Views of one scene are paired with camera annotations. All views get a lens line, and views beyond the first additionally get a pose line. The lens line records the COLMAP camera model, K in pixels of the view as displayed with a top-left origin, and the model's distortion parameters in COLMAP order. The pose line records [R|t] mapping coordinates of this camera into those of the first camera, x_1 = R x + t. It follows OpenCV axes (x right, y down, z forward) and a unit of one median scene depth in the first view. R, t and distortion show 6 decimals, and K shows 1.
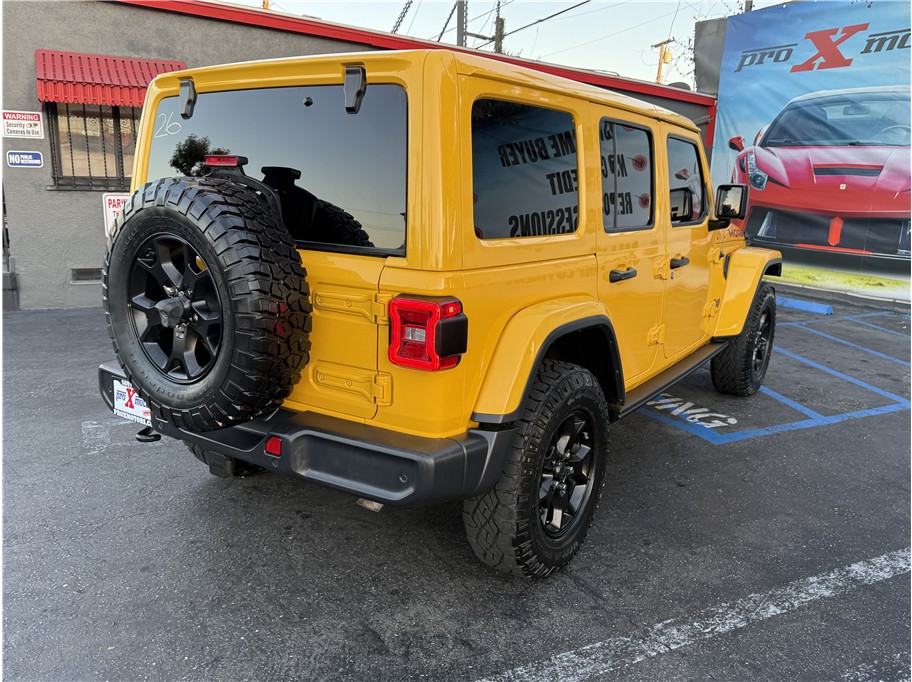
lens RADIAL K [[742.4, 0, 452.0], [0, 742.4, 342.5], [0, 0, 1]] dist [0.029240, -0.033716]
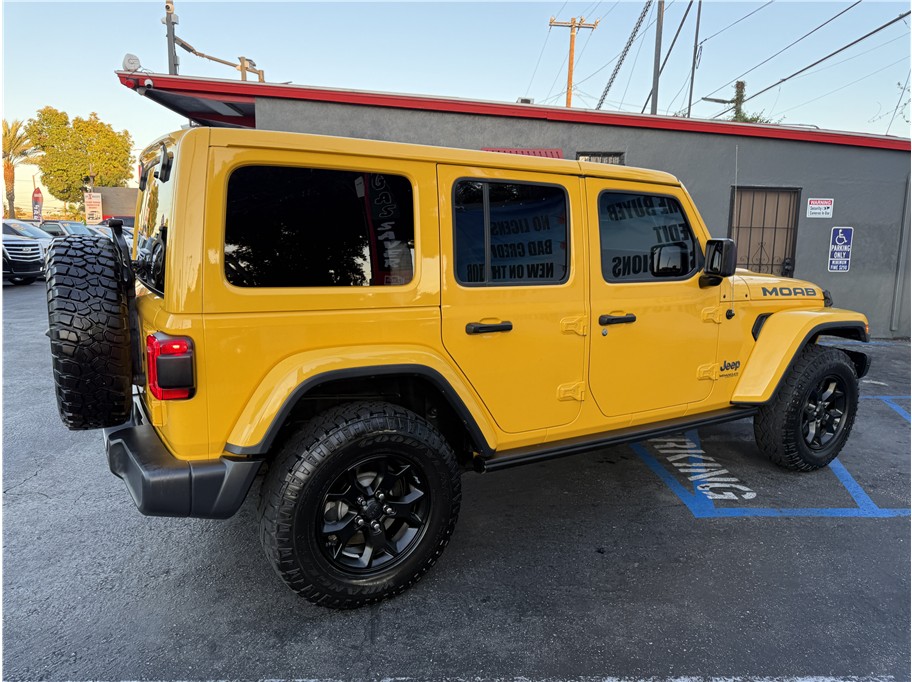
lens RADIAL K [[649.3, 0, 461.1], [0, 649.3, 341.6], [0, 0, 1]] dist [0.012335, -0.009423]
pose [[0.910182, 0.061049, -0.409685, 0.360097], [-0.082898, 0.995916, -0.035767, -0.024221], [0.405828, 0.066516, 0.911526, 0.114192]]
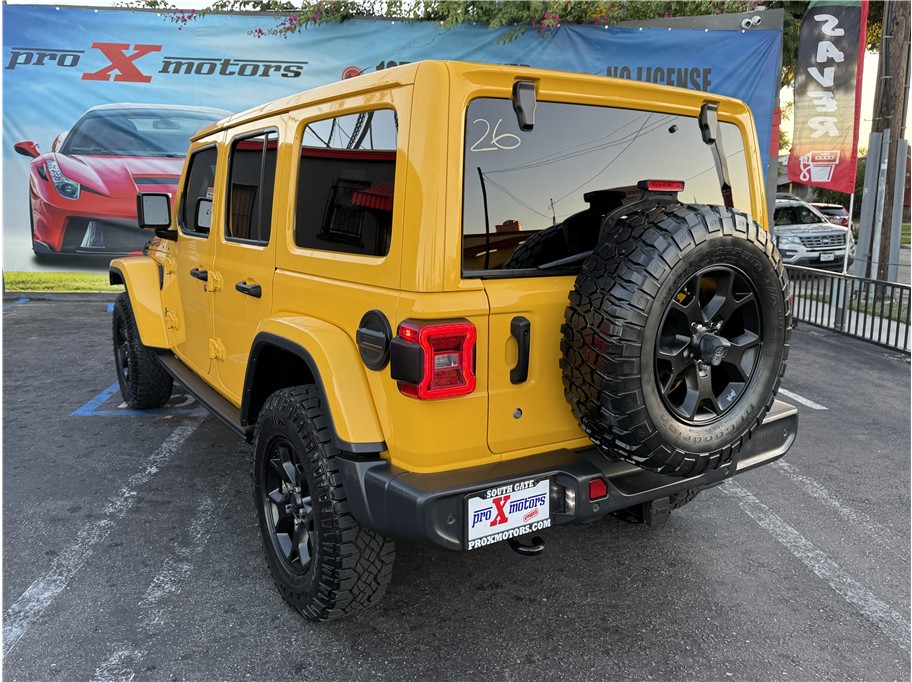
lens RADIAL K [[742.4, 0, 448.9], [0, 742.4, 332.8], [0, 0, 1]] dist [0.029240, -0.033716]
pose [[0.378548, -0.180374, 0.907836, -0.646001], [0.196227, 0.974172, 0.111732, -0.109930], [-0.904542, 0.135846, 0.404165, 0.442807]]
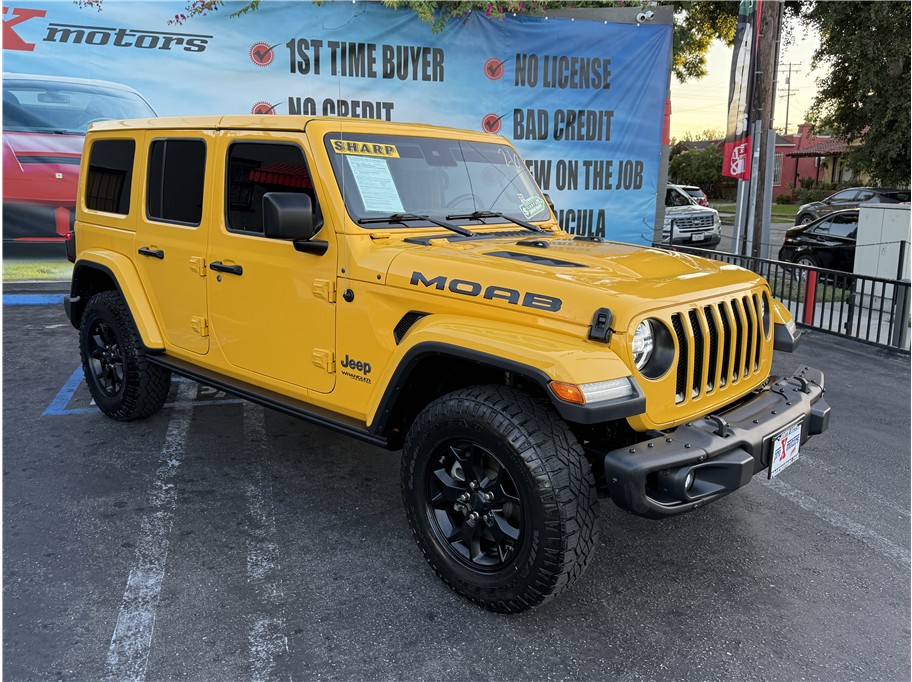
lens RADIAL K [[766.5, 0, 459.4], [0, 766.5, 337.0], [0, 0, 1]] dist [0.048559, -0.065037]
pose [[0.185863, -0.215735, 0.958600, -0.779743], [0.195914, 0.964146, 0.178997, -0.160123], [-0.962846, 0.154534, 0.221464, 0.577544]]
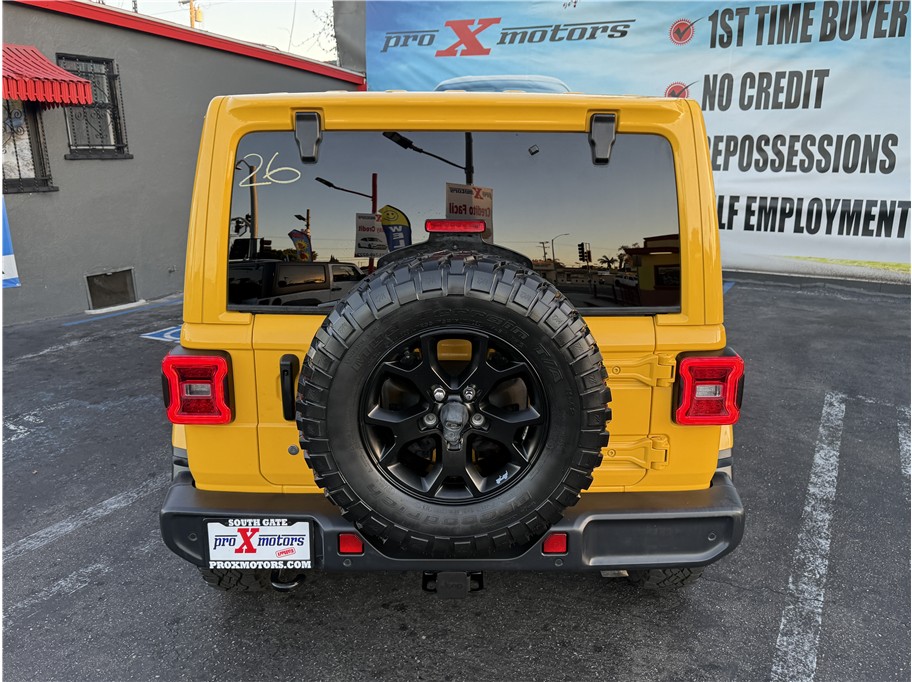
lens RADIAL K [[742.4, 0, 463.3], [0, 742.4, 342.1], [0, 0, 1]] dist [0.029240, -0.033716]
pose [[0.815686, -0.167449, 0.553731, -0.382179], [0.139602, 0.985879, 0.092486, -0.095186], [-0.561398, 0.001863, 0.827544, 0.162593]]
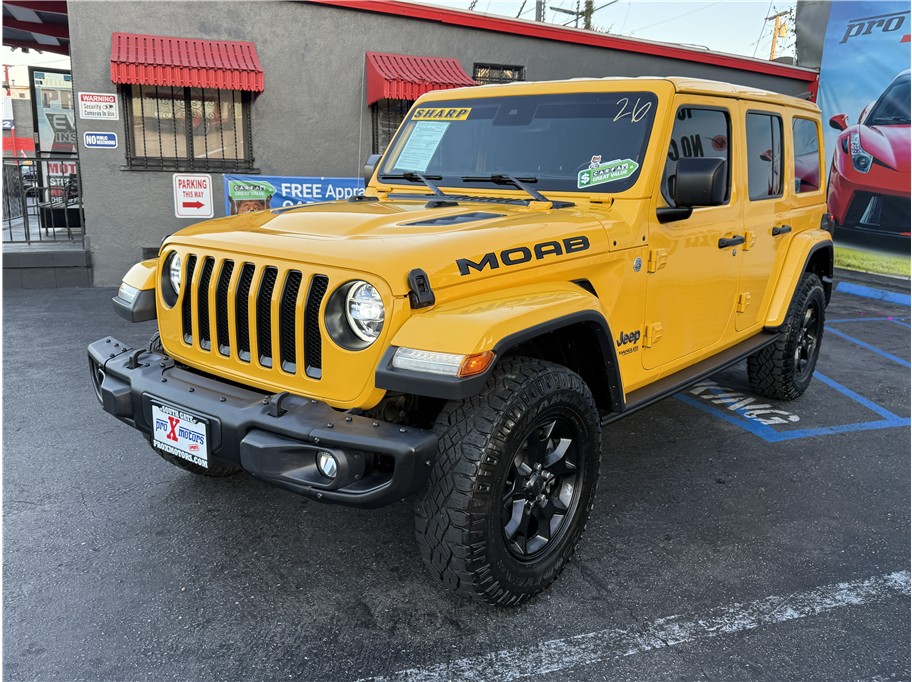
lens RADIAL K [[766.5, 0, 451.3], [0, 766.5, 343.8], [0, 0, 1]] dist [0.048559, -0.065037]
pose [[0.992724, 0.028322, -0.117035, 0.060775], [-0.026764, 0.999531, 0.014863, 0.009217], [0.117401, -0.011623, 0.993017, -0.004310]]
